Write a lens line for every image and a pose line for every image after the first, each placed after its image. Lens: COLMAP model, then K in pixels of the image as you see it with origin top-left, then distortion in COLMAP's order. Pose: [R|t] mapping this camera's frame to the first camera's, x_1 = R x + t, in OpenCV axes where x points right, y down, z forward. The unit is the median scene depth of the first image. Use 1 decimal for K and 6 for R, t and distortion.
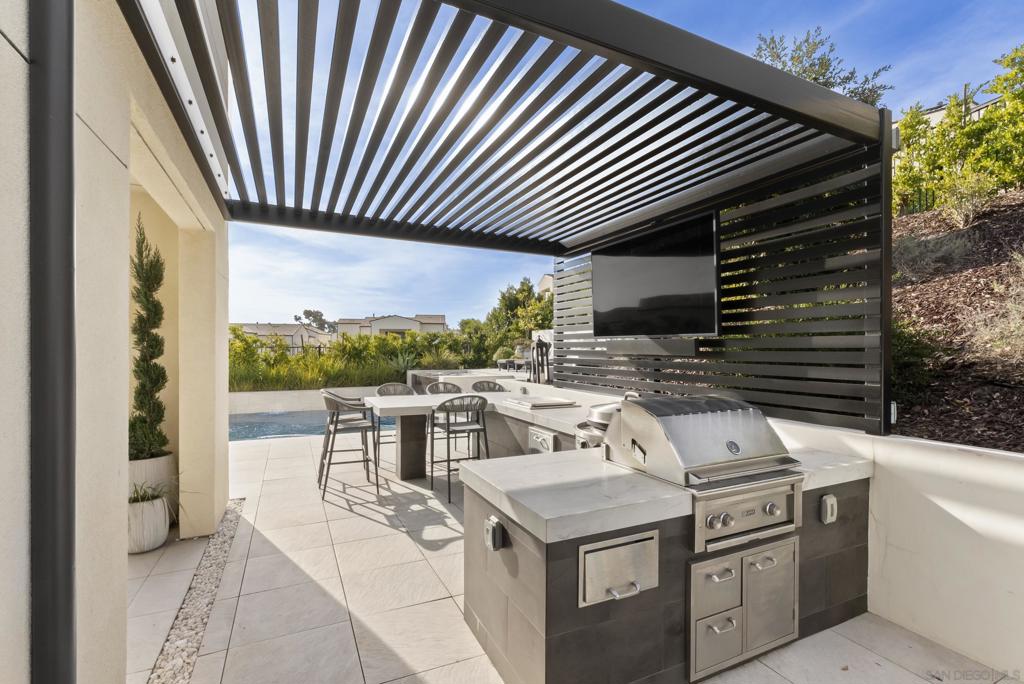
lens RADIAL K [[466.2, 0, 510.9], [0, 466.2, 347.2], [0, 0, 1]] dist [-0.000790, 0.000133]
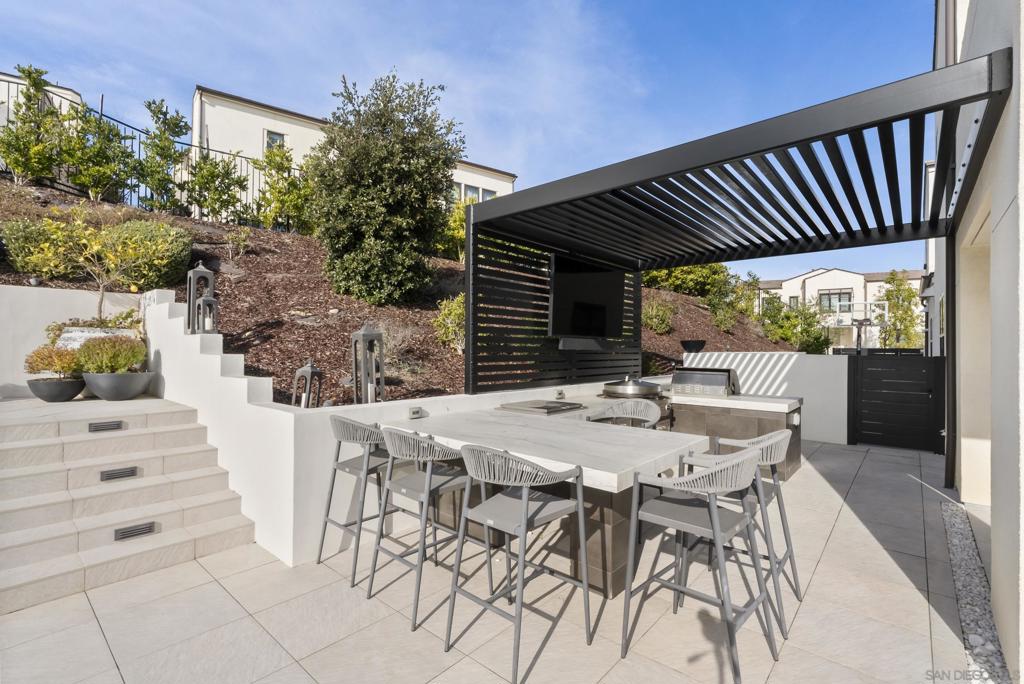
lens RADIAL K [[466.2, 0, 509.7], [0, 466.2, 344.4], [0, 0, 1]] dist [-0.000790, 0.000133]
pose [[-0.399366, 0.007313, 0.916762, -0.783144], [-0.007591, 0.999908, -0.011283, 0.013371], [-0.916760, -0.011466, -0.399273, 1.546952]]
